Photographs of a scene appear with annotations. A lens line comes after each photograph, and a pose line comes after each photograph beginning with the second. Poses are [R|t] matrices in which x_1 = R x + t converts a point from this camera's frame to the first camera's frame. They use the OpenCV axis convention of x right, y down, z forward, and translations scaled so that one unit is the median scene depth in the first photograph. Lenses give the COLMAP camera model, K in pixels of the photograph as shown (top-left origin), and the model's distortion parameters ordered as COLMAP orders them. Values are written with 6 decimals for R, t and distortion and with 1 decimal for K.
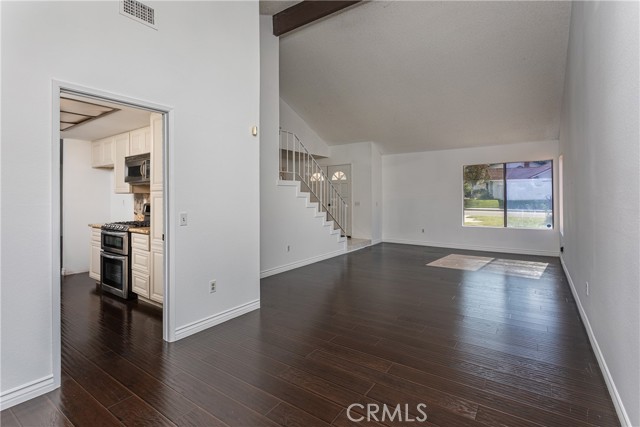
lens RADIAL K [[312.4, 0, 318.9], [0, 312.4, 192.2], [0, 0, 1]] dist [-0.000655, -0.000040]
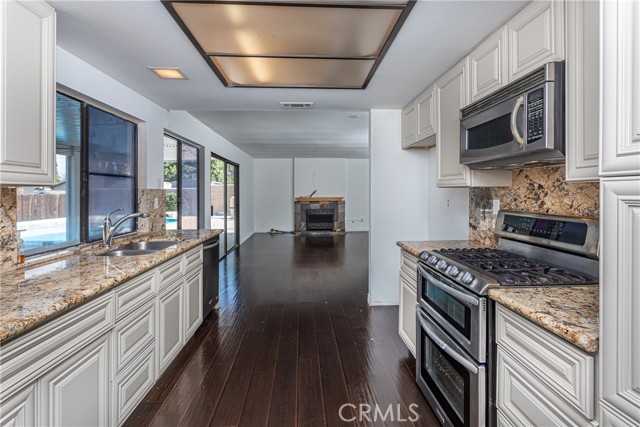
lens RADIAL K [[312.4, 0, 318.9], [0, 312.4, 192.2], [0, 0, 1]] dist [-0.000655, -0.000040]
pose [[0.623668, 0.000474, -0.781689, -0.456199], [0.010843, 0.999898, 0.009257, 0.003863], [0.781614, -0.014249, 0.623599, 0.640753]]
